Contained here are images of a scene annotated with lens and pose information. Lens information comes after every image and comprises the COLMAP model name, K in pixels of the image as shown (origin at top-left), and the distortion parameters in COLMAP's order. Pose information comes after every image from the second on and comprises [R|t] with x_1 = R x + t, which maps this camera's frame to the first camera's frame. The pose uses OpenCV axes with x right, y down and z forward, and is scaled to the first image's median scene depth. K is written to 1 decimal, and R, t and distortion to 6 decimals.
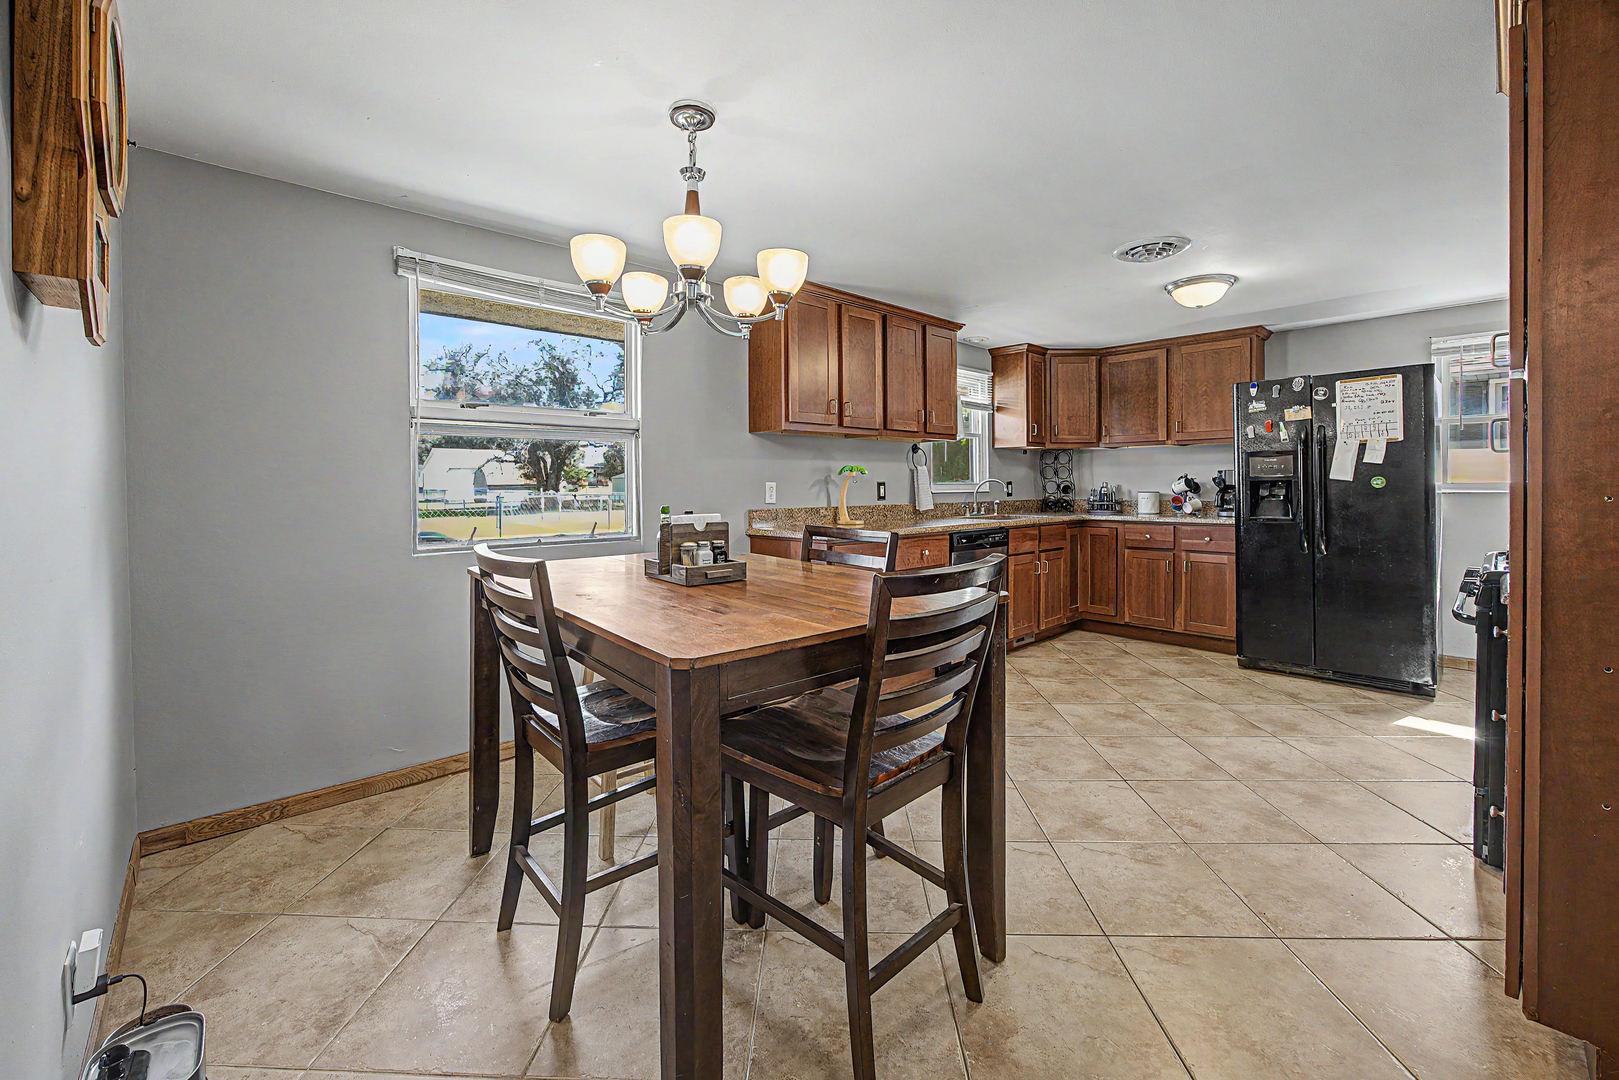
lens RADIAL K [[674.1, 0, 810.6], [0, 674.1, 489.0], [0, 0, 1]] dist [0.000274, 0.000215]
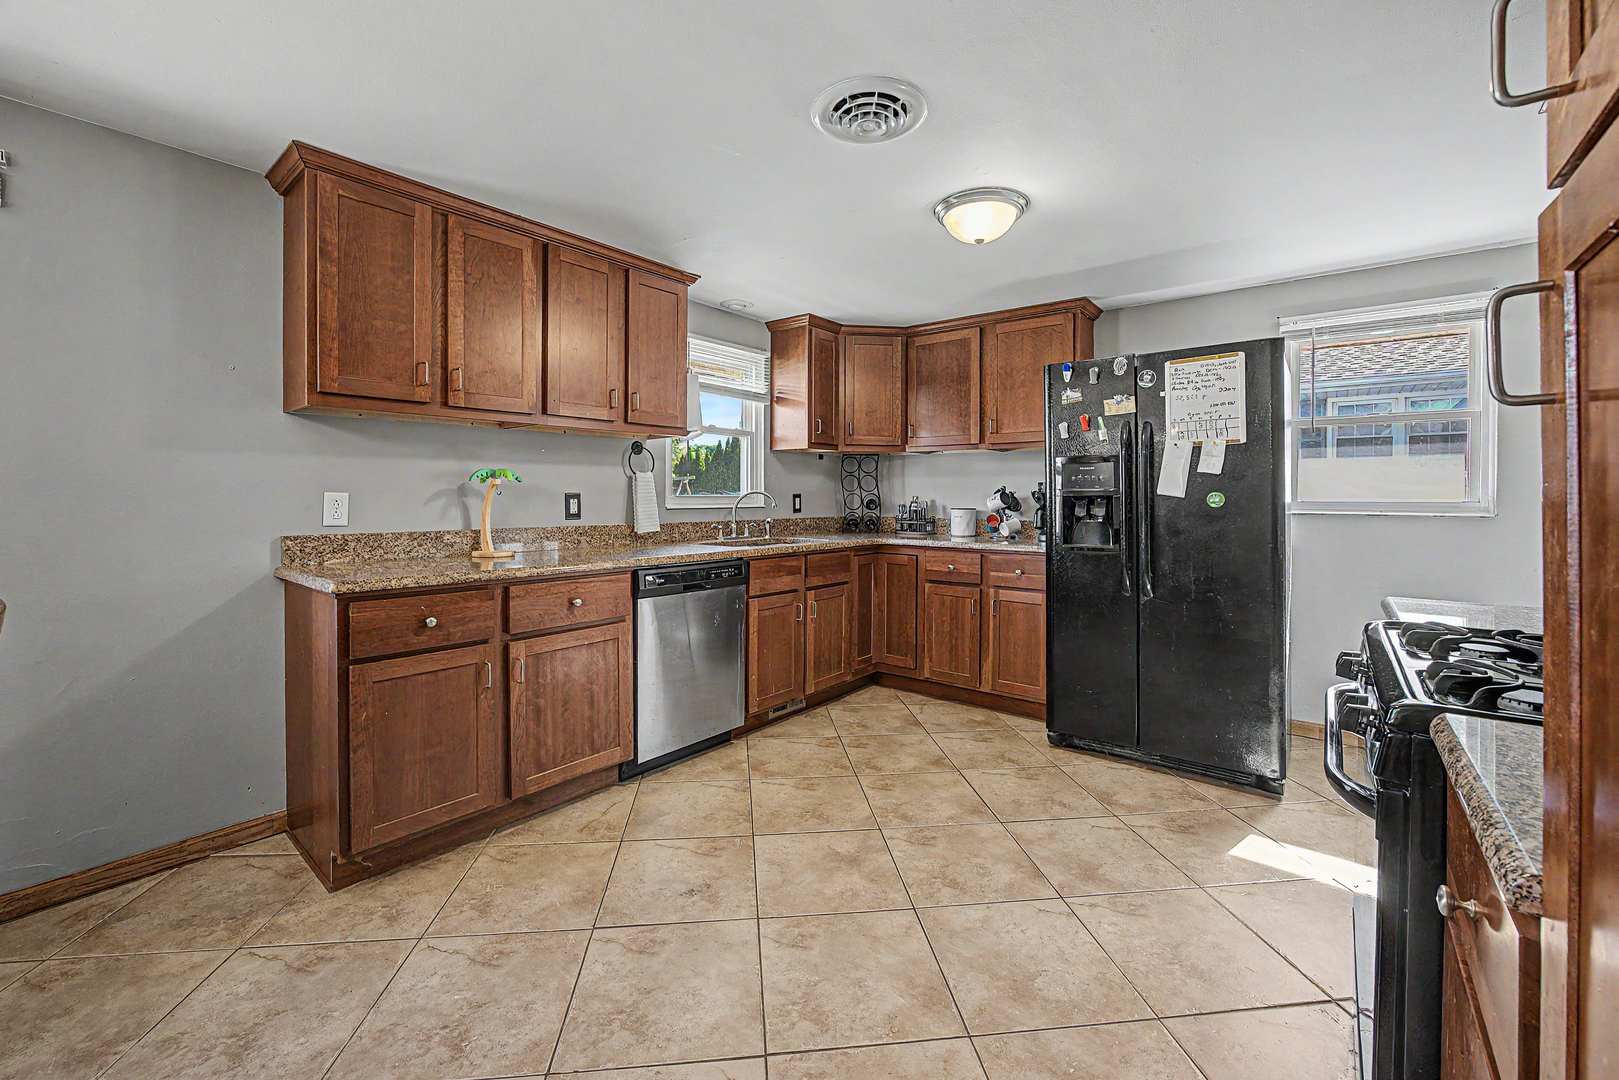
lens RADIAL K [[669.5, 0, 802.1], [0, 669.5, 493.3], [0, 0, 1]] dist [-0.032500, 0.011849]
pose [[0.992456, 0.008737, 0.122292, 0.249908], [-0.007610, 0.999924, -0.009685, -0.005404], [-0.122367, 0.008681, 0.992447, 0.277214]]
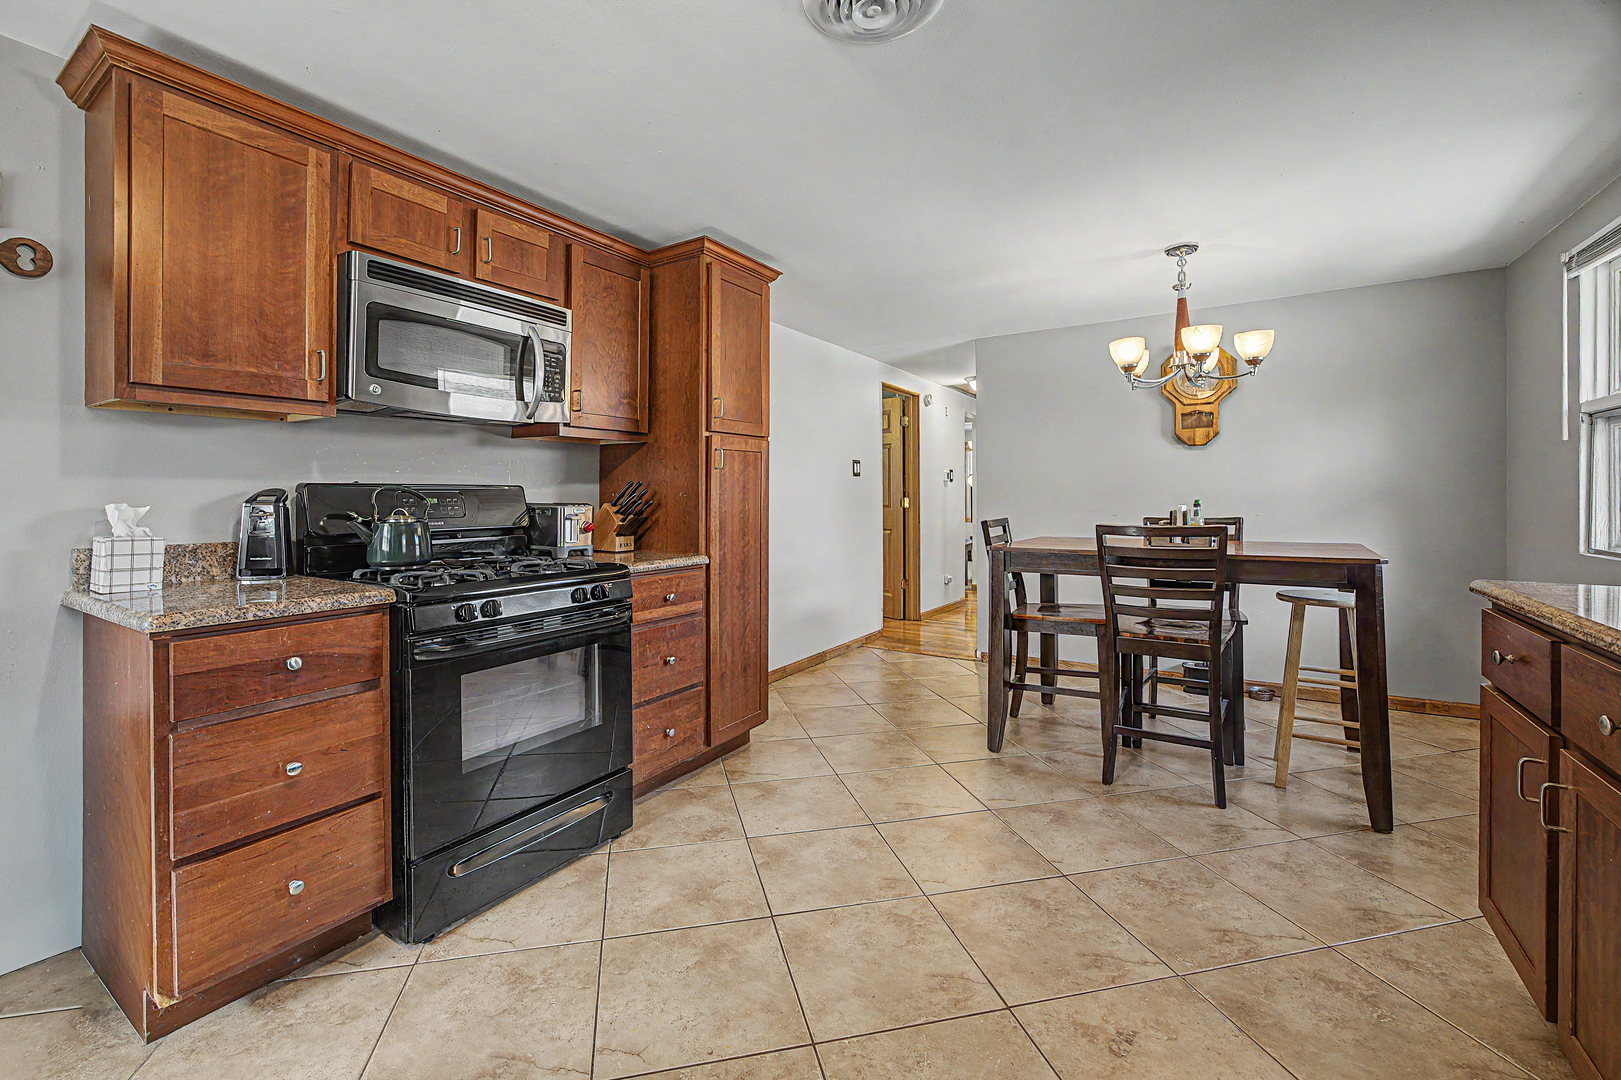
lens RADIAL K [[670.3, 0, 803.1], [0, 670.3, 493.3], [0, 0, 1]] dist [-0.032500, 0.011849]
pose [[-0.971365, 0.006654, -0.237499, 0.447043], [0.003663, 0.999908, 0.013033, -0.004128], [0.237564, 0.011790, -0.971300, 0.974177]]
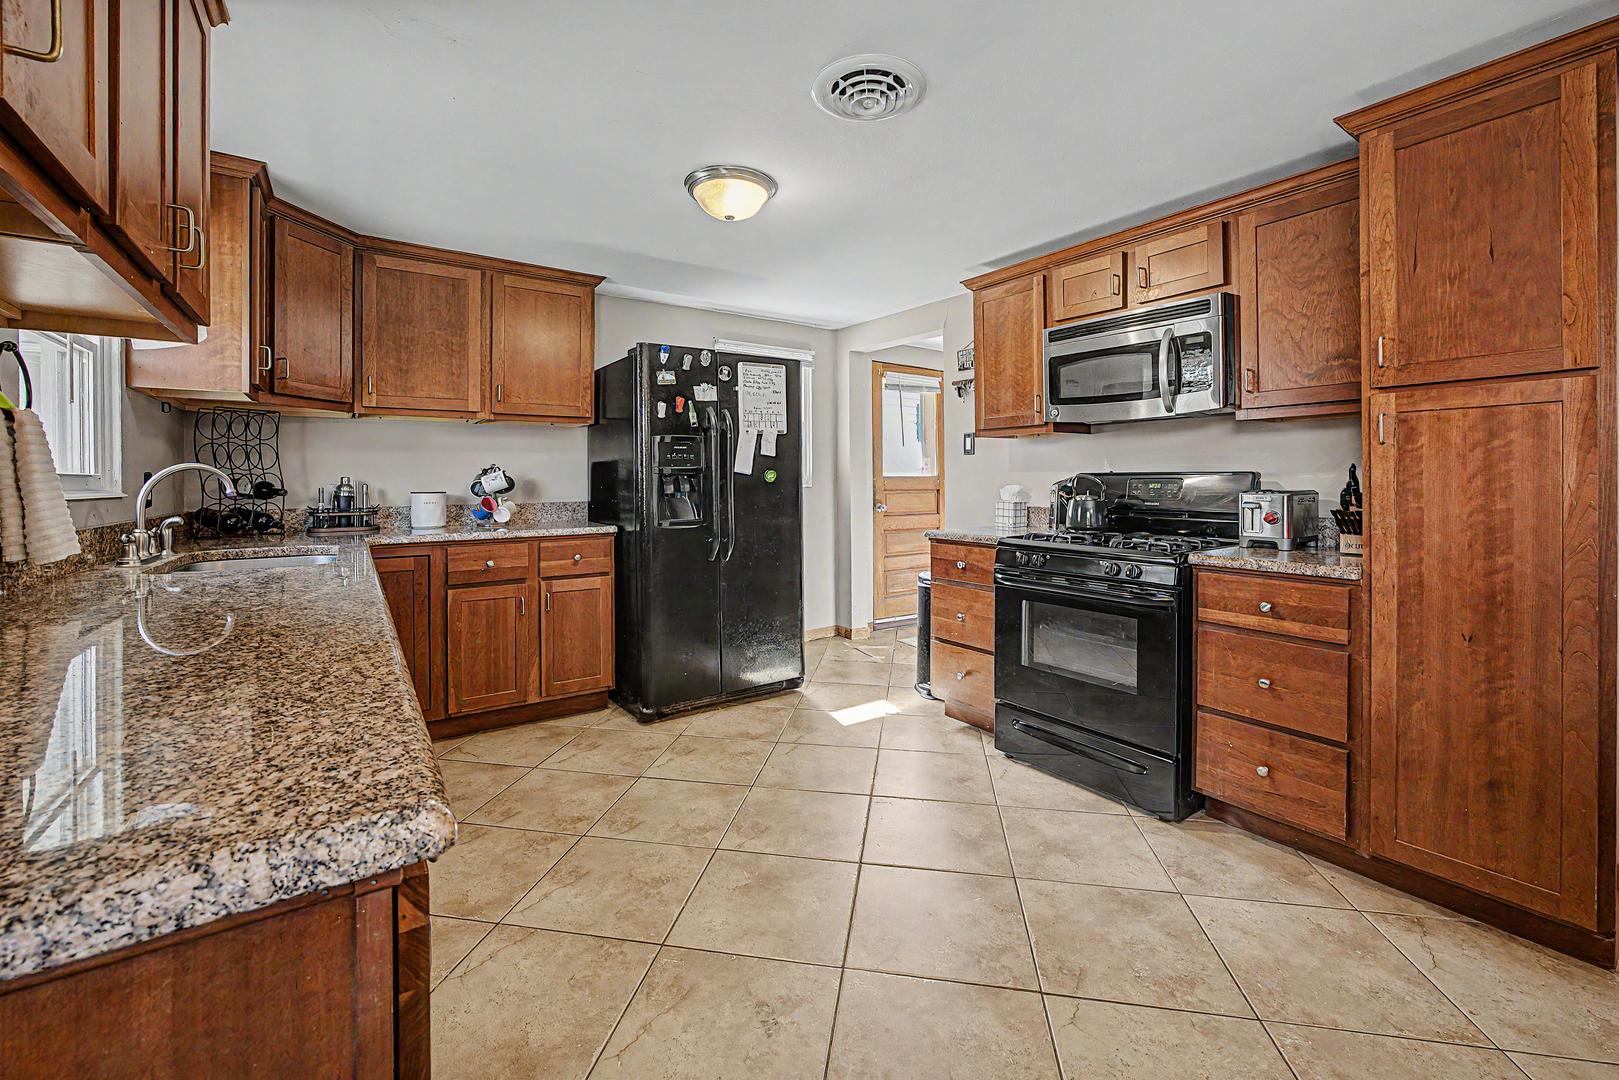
lens RADIAL K [[680.5, 0, 810.0], [0, 680.5, 478.9], [0, 0, 1]] dist [-0.034346, 0.012174]
pose [[0.146706, 0.007708, 0.989150, -0.072026], [0.012776, 0.999871, -0.009686, 0.002708], [-0.989098, 0.014058, 0.146589, 0.650153]]
